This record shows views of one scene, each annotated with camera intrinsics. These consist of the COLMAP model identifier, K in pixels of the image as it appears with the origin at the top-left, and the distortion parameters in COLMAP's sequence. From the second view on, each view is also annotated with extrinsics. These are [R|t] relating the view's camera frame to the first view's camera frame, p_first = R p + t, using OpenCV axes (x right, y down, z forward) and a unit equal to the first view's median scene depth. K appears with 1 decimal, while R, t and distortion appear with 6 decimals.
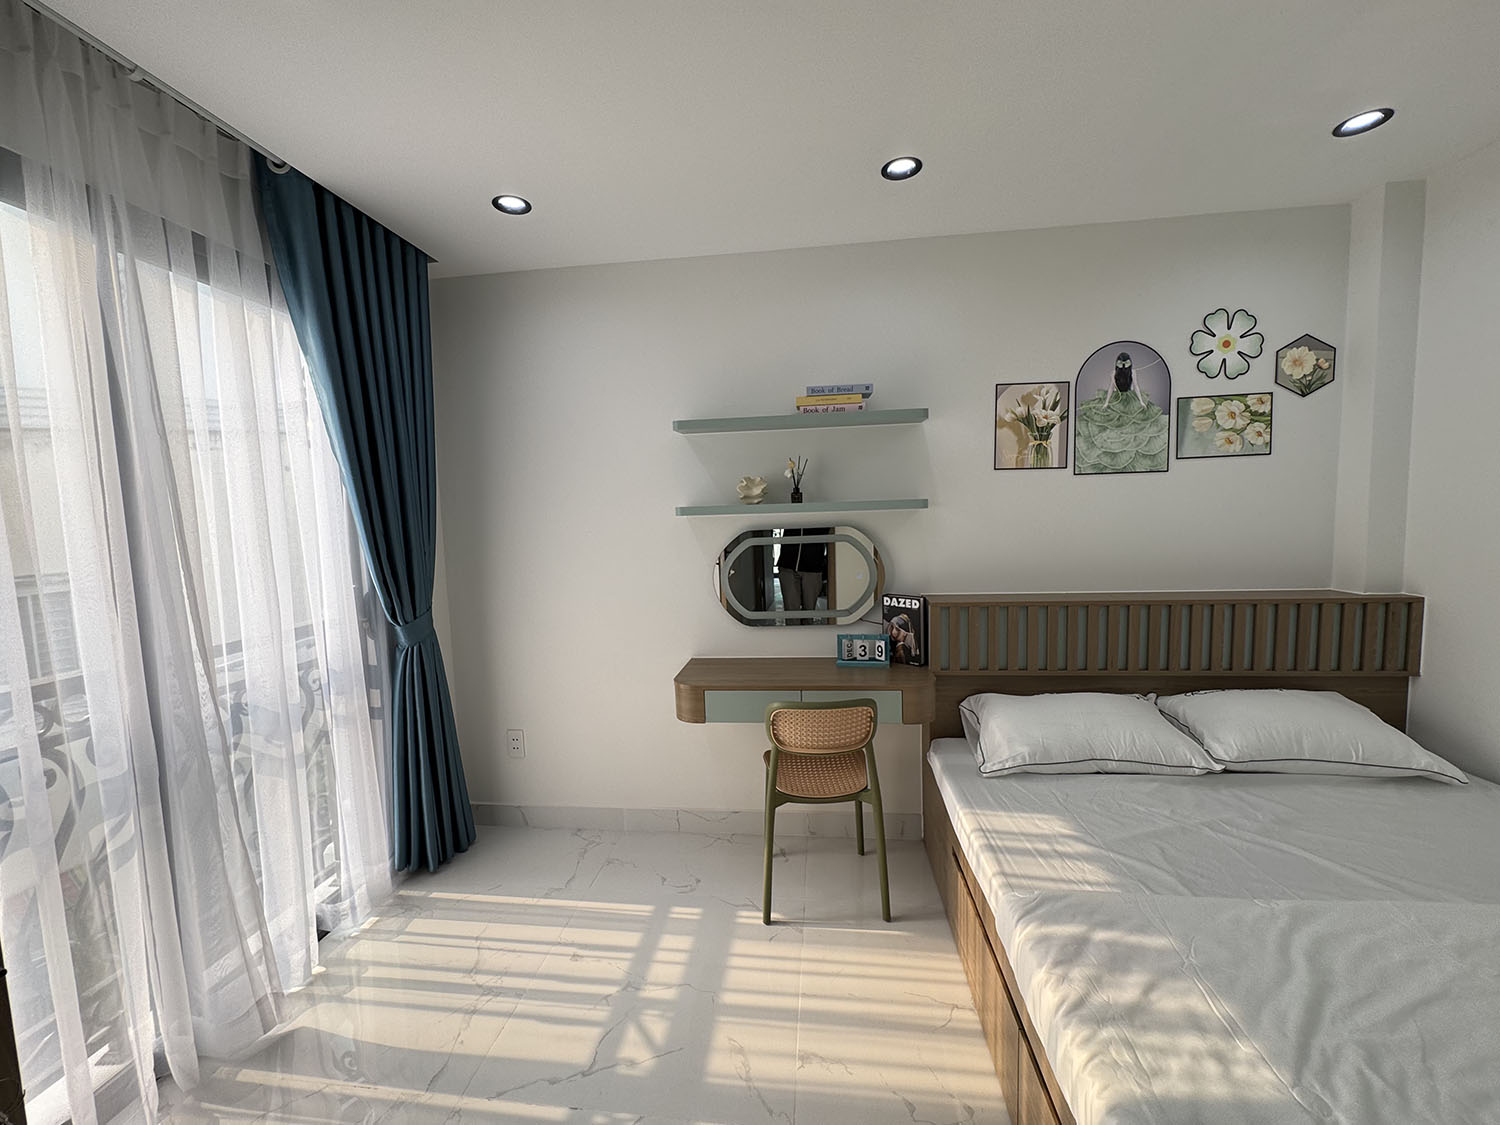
lens RADIAL K [[607.1, 0, 749.9], [0, 607.1, 563.3], [0, 0, 1]] dist [0.004271, -0.000107]
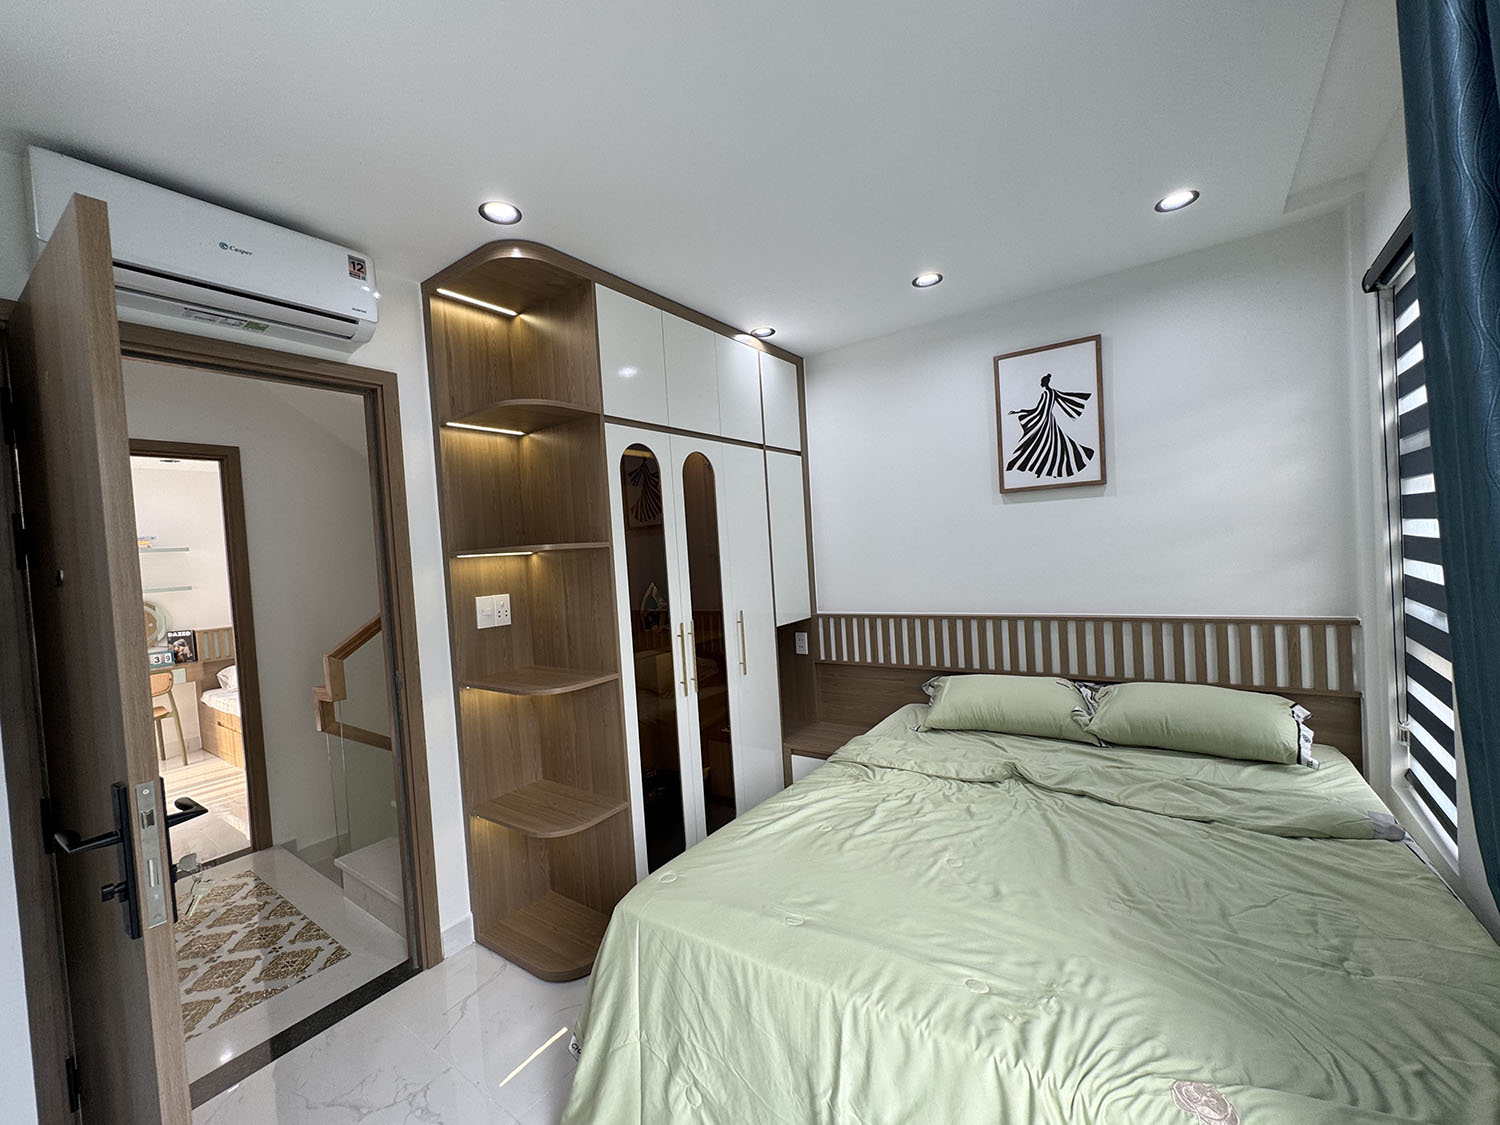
lens RADIAL K [[607.1, 0, 749.0], [0, 607.1, 563.9], [0, 0, 1]] dist [0.004271, -0.000107]
pose [[0.495672, -0.027987, 0.868059, -0.703285], [0.130807, 0.990485, -0.042759, 0.197216], [-0.858603, 0.134742, 0.494617, -2.094260]]
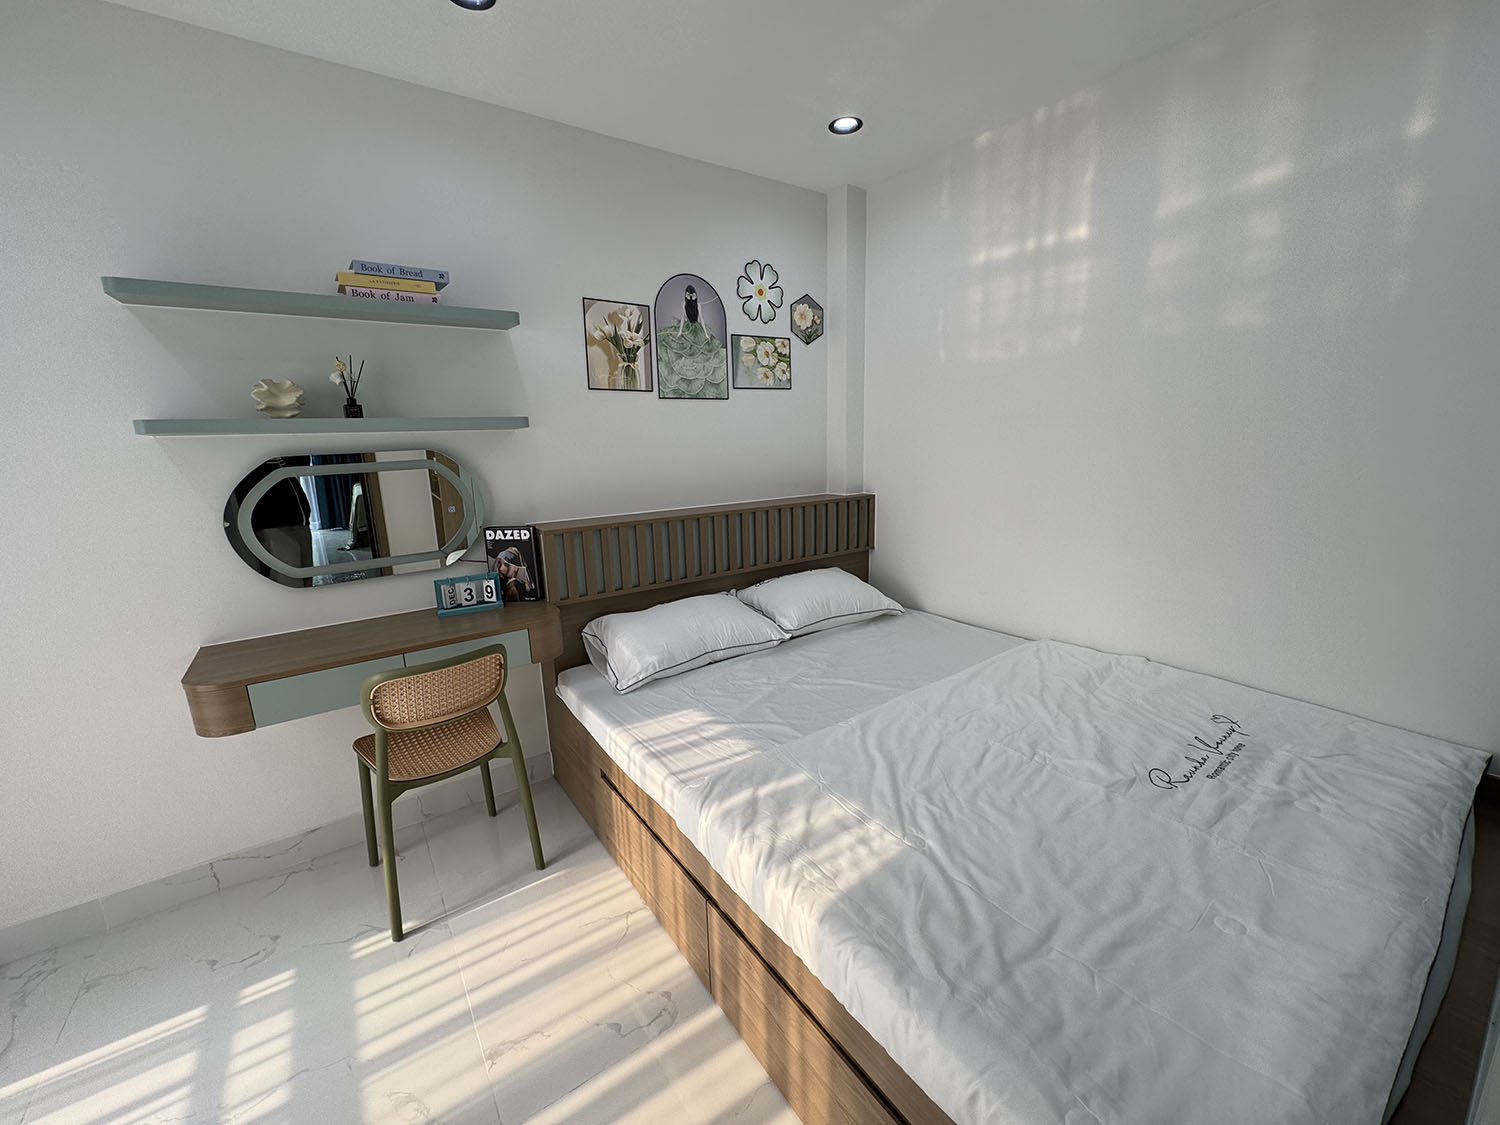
lens RADIAL K [[607.1, 0, 752.5], [0, 607.1, 562.1], [0, 0, 1]] dist [0.004271, -0.000107]
pose [[0.746058, -0.128218, 0.653420, -0.082351], [0.061466, 0.990357, 0.124154, 0.017427], [-0.663038, -0.052463, 0.746745, 0.096330]]
